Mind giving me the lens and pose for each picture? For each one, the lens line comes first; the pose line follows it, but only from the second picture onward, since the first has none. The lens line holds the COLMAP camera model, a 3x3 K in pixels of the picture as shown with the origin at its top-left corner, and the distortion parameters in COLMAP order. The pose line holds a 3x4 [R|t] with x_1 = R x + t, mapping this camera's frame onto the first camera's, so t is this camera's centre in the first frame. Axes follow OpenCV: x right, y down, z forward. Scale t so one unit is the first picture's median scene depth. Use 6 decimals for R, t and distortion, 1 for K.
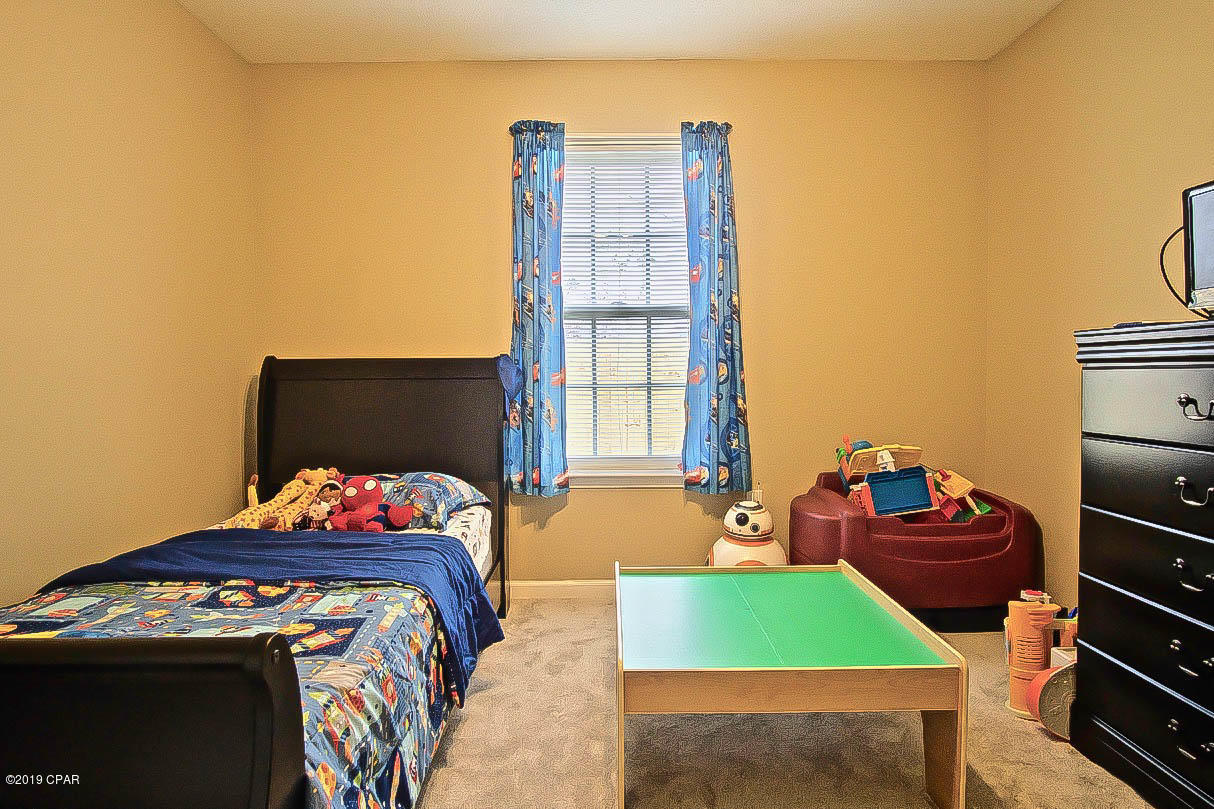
lens RADIAL K [[655.9, 0, 604.1], [0, 655.9, 395.5], [0, 0, 1]] dist [-0.031757, 0.004701]
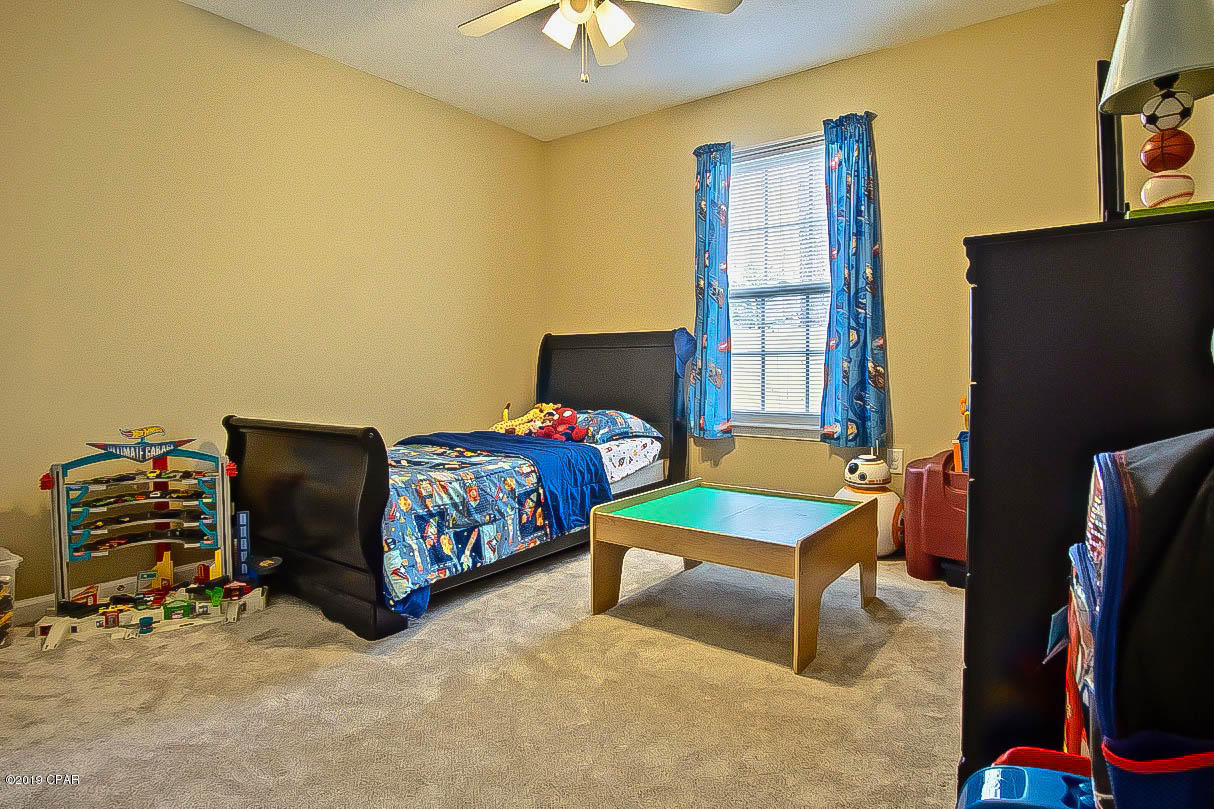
lens RADIAL K [[655.9, 0, 611.6], [0, 655.9, 403.2], [0, 0, 1]] dist [-0.031757, 0.004701]
pose [[0.798909, 0.035930, -0.600378, 0.522091], [-0.025155, 0.999337, 0.026332, 0.055834], [0.600926, -0.005935, 0.799283, -0.136916]]
